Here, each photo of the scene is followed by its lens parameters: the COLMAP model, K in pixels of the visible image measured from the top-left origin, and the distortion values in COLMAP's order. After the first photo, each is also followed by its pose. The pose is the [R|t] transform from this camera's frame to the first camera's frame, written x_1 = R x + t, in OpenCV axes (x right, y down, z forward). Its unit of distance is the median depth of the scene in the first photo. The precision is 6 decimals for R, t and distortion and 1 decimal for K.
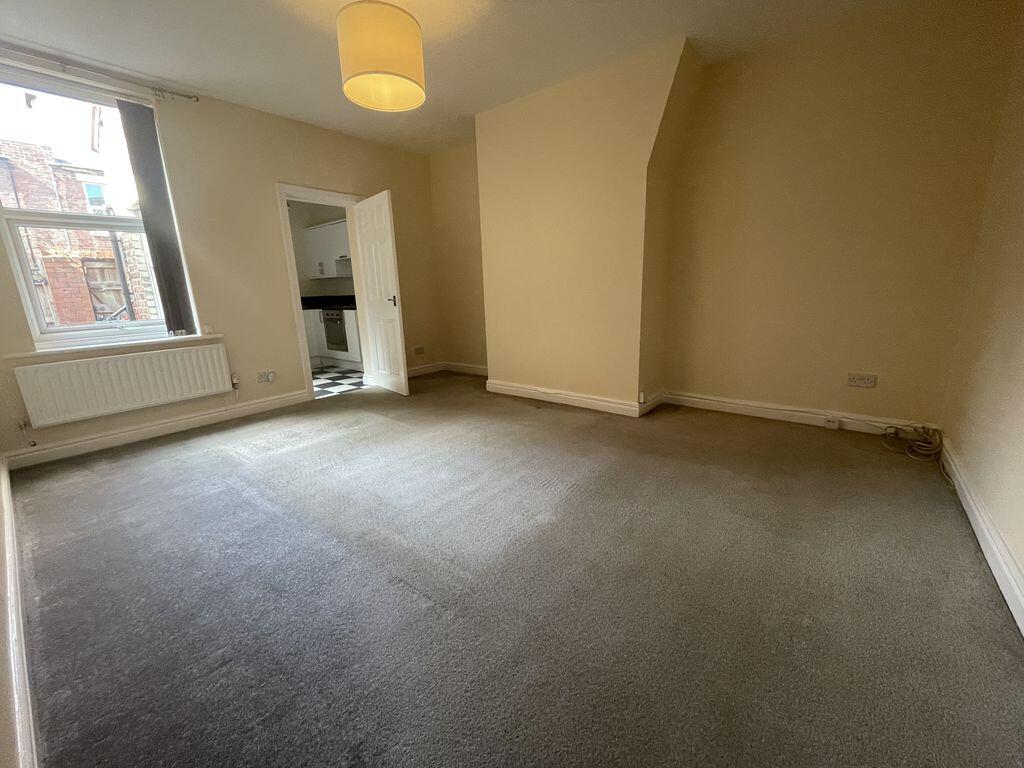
lens RADIAL K [[415.8, 0, 510.8], [0, 415.8, 384.8], [0, 0, 1]] dist [-0.001458, -0.000146]
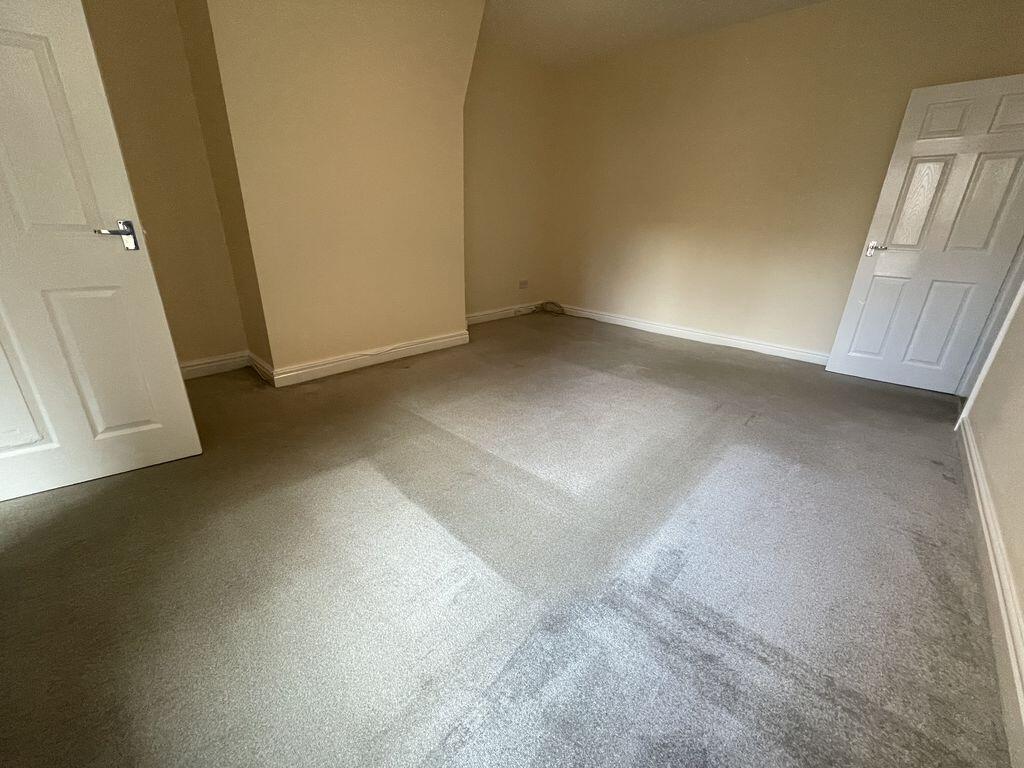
lens RADIAL K [[415.8, 0, 511.9], [0, 415.8, 382.8], [0, 0, 1]] dist [-0.001458, -0.000146]
pose [[0.061289, -0.323131, 0.944368, -0.739924], [0.203017, 0.930404, 0.305177, -0.131858], [-0.977255, 0.173019, 0.122624, 0.712137]]
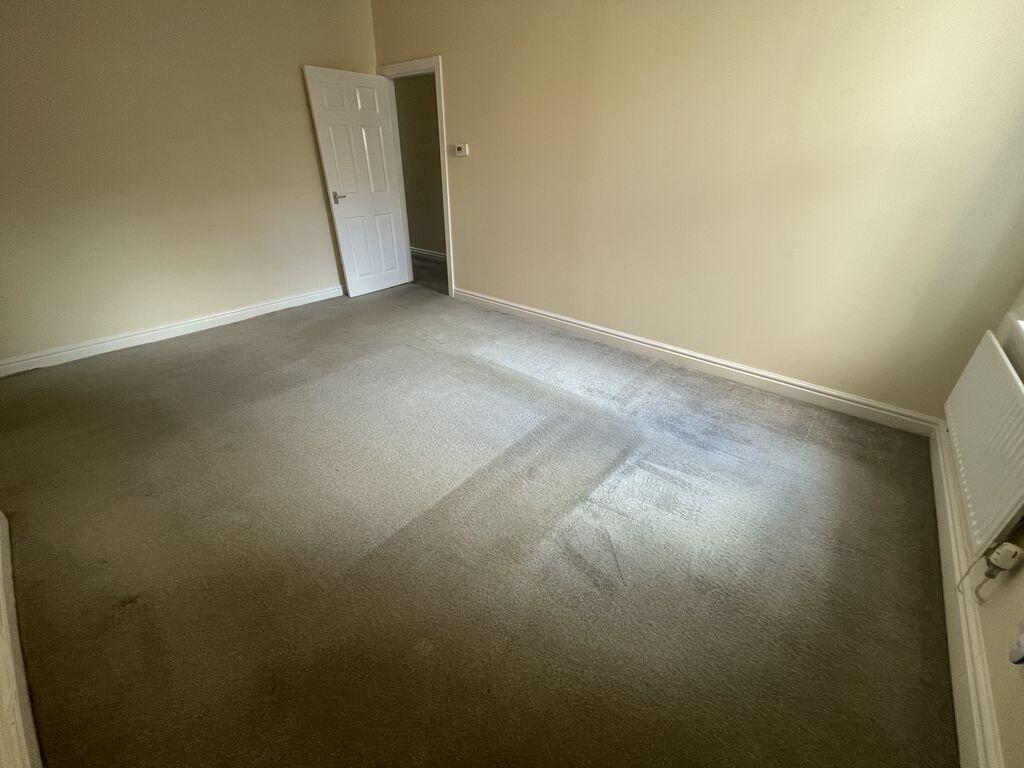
lens RADIAL K [[415.8, 0, 513.2], [0, 415.8, 382.8], [0, 0, 1]] dist [-0.001458, -0.000146]
pose [[-0.999696, 0.017668, 0.017221, -0.312699], [0.024657, 0.739361, 0.672858, -0.323717], [-0.000844, 0.673078, -0.739571, 1.142388]]
